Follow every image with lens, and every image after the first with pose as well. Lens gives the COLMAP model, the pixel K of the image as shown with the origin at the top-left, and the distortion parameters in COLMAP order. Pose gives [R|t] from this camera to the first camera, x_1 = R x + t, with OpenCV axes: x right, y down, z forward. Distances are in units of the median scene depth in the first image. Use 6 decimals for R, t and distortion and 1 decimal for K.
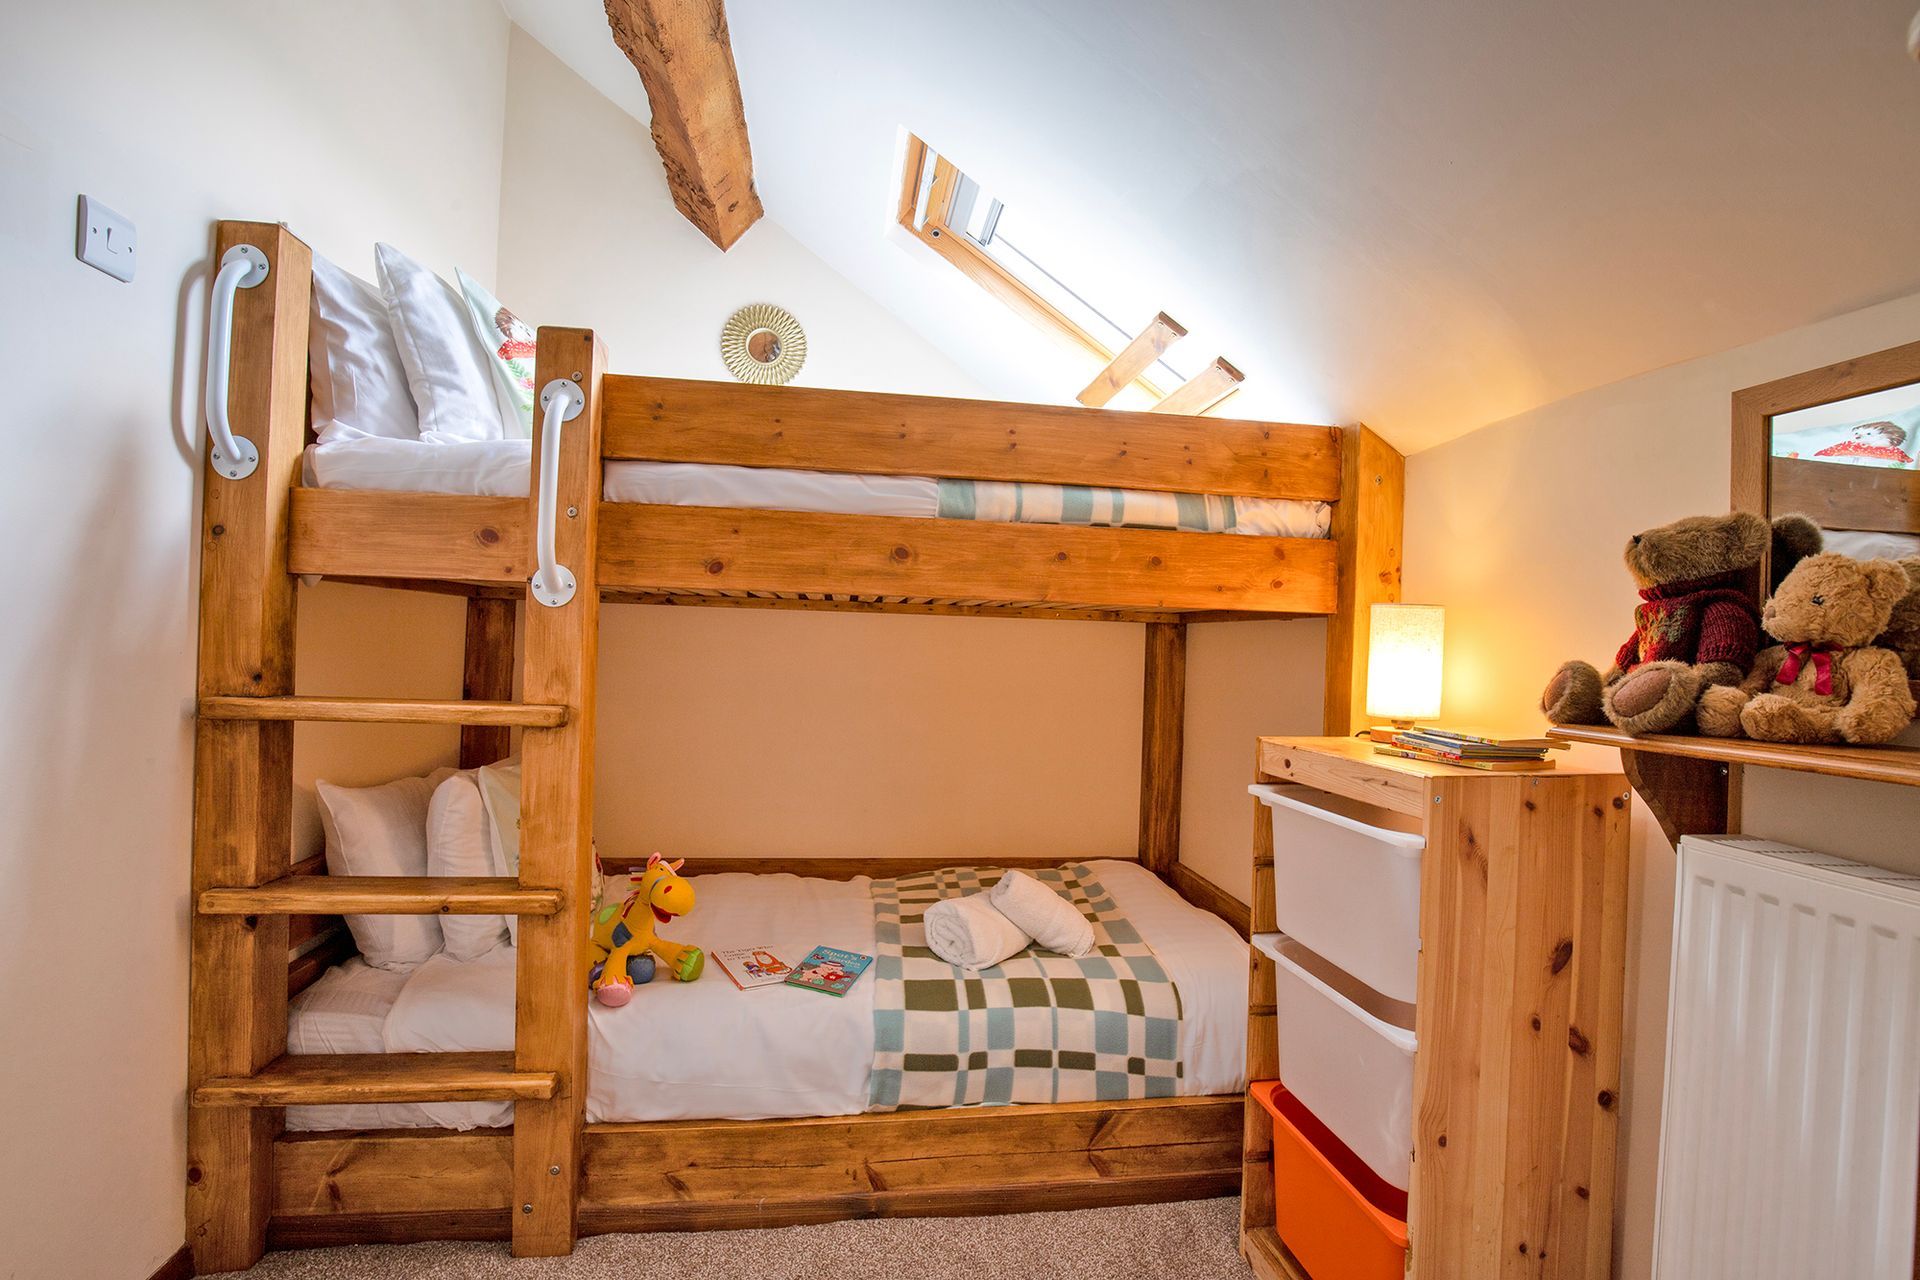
lens RADIAL K [[886.2, 0, 964.5], [0, 886.2, 639.6], [0, 0, 1]] dist [-0.021398, 0.001850]
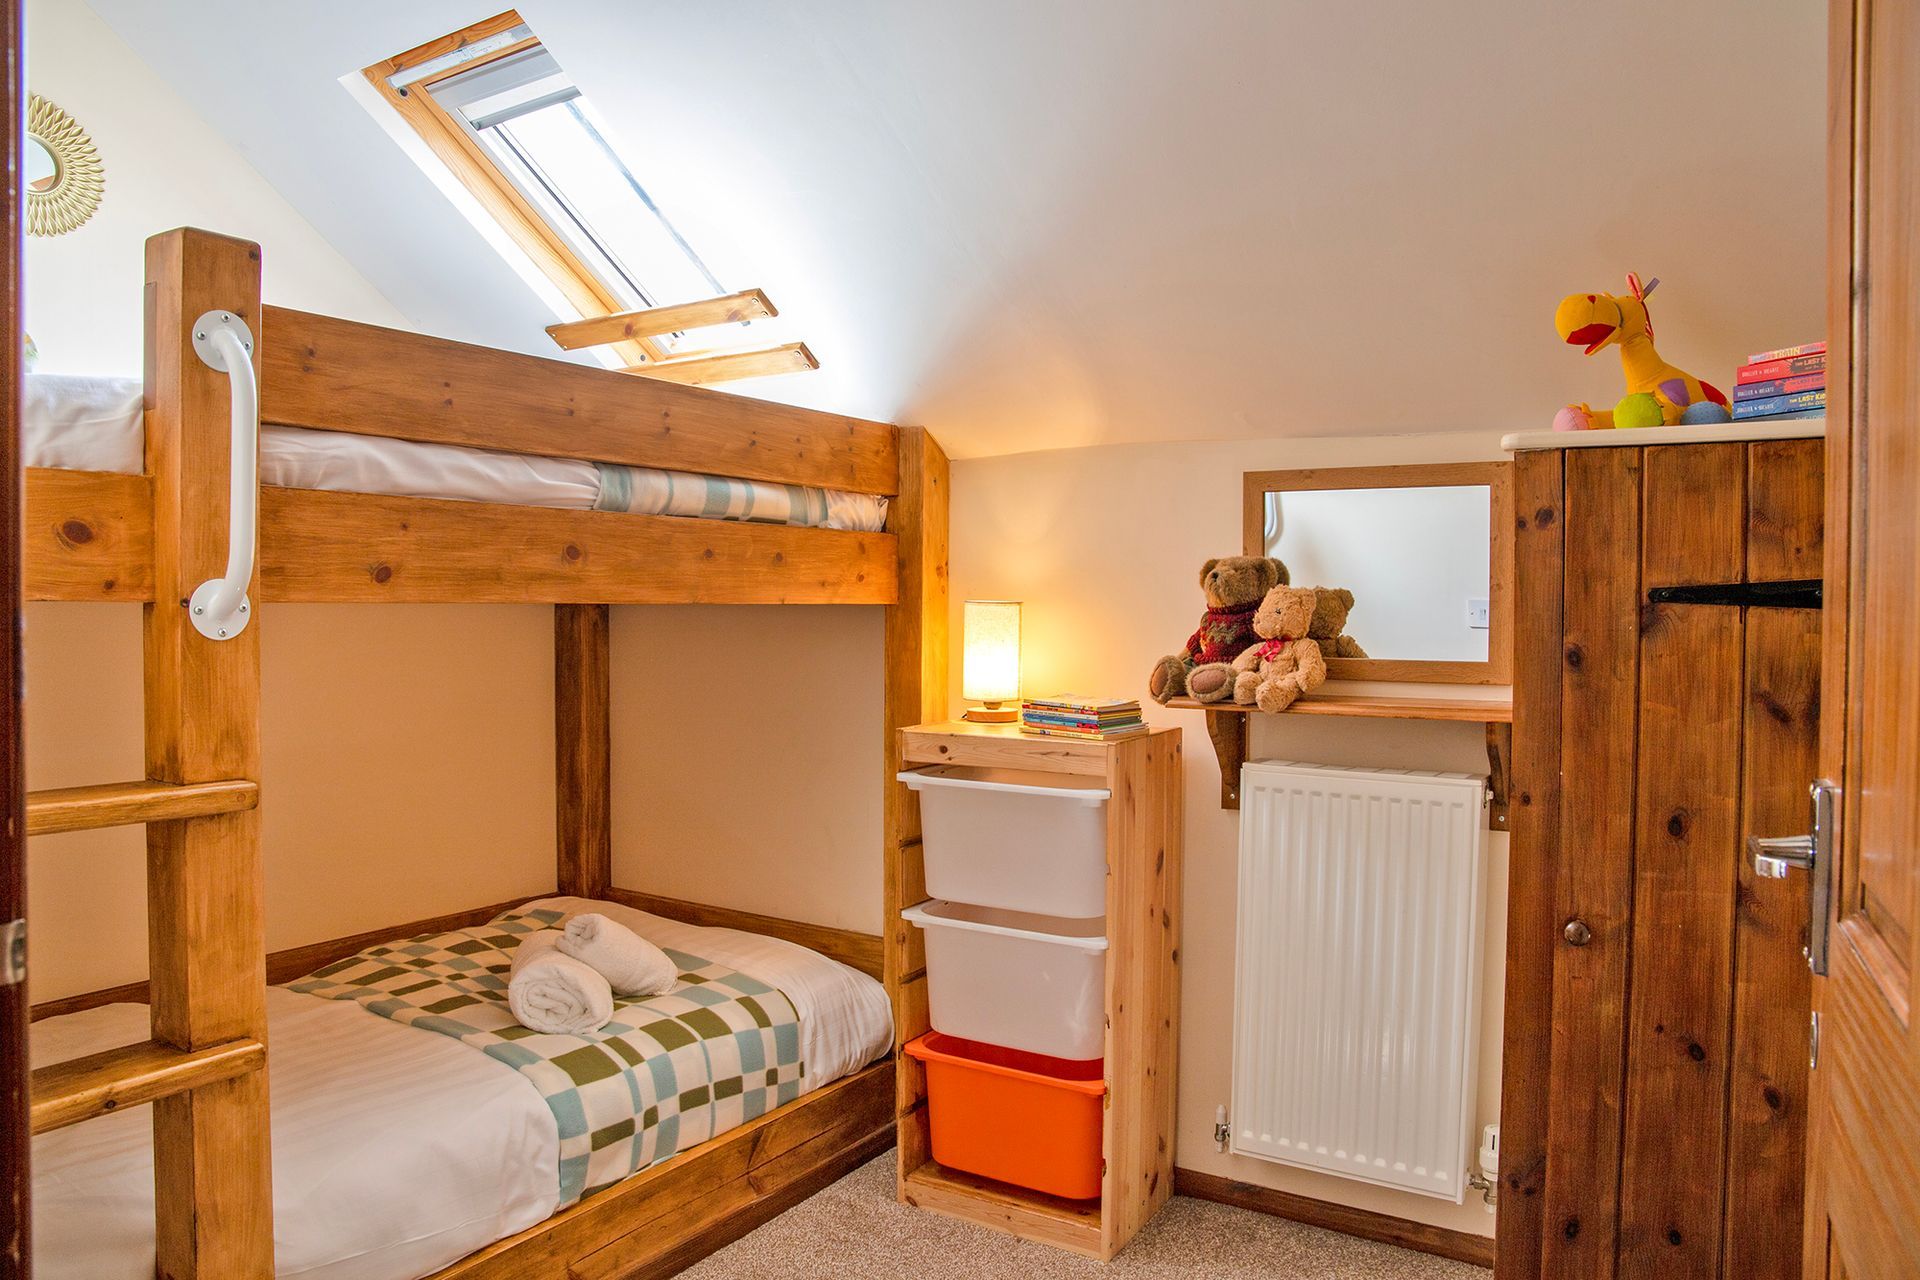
lens RADIAL K [[1302.8, 0, 972.3], [0, 1302.8, 640.6], [0, 0, 1]] dist [-0.040009, 0.011646]
pose [[0.661801, -0.047749, 0.748157, -0.757431], [0.009101, 0.998408, 0.055670, -0.079977], [-0.749624, -0.030033, 0.661182, -0.104834]]
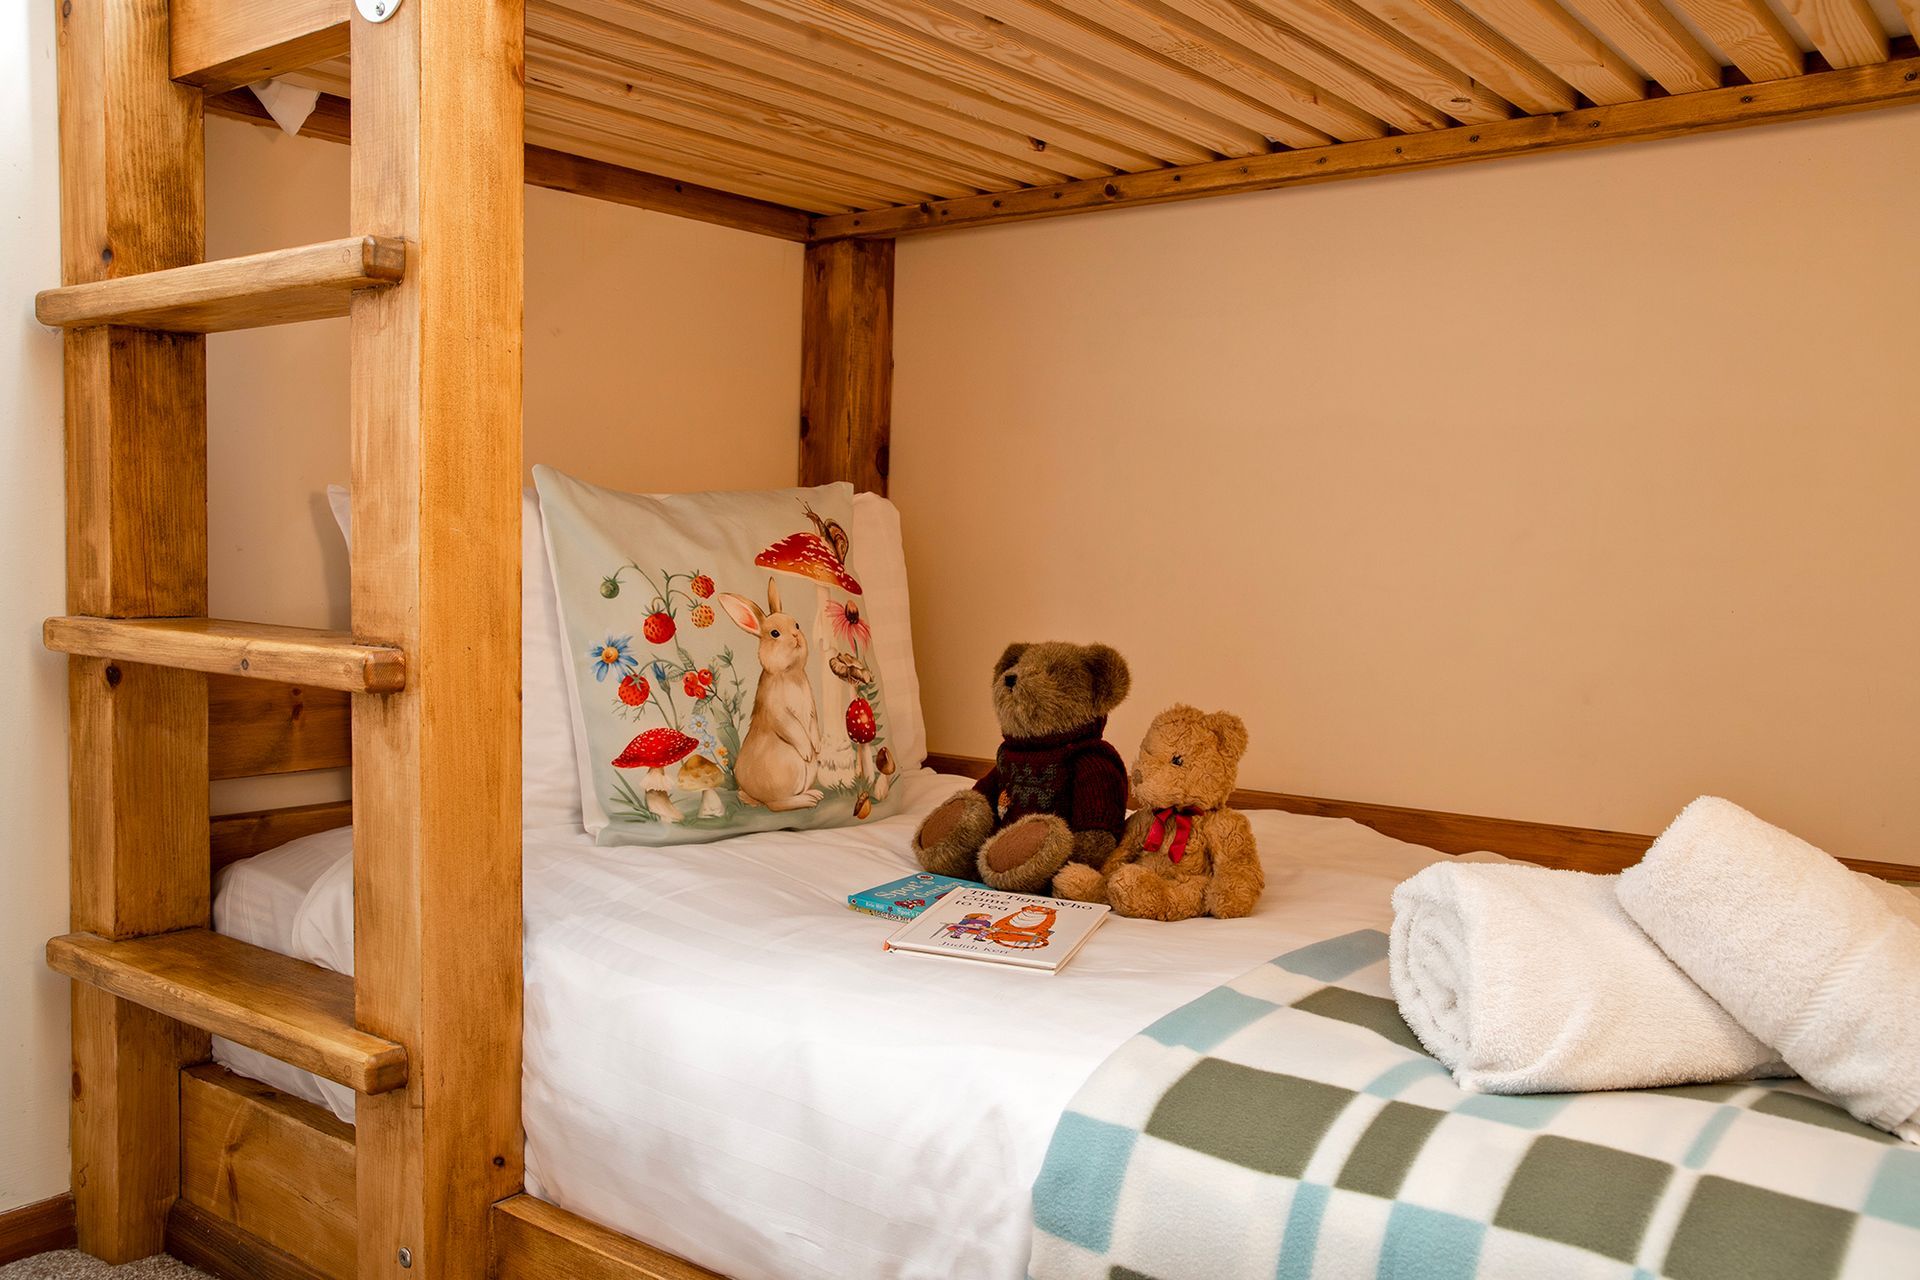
lens RADIAL K [[1624.2, 0, 951.0], [0, 1624.2, 645.4], [0, 0, 1]] dist [0.020582, -0.001330]
pose [[0.684014, 0.022438, -0.729123, 0.321210], [0.010792, 0.999106, 0.040871, 0.232739], [0.729389, -0.035826, 0.683161, 0.585122]]
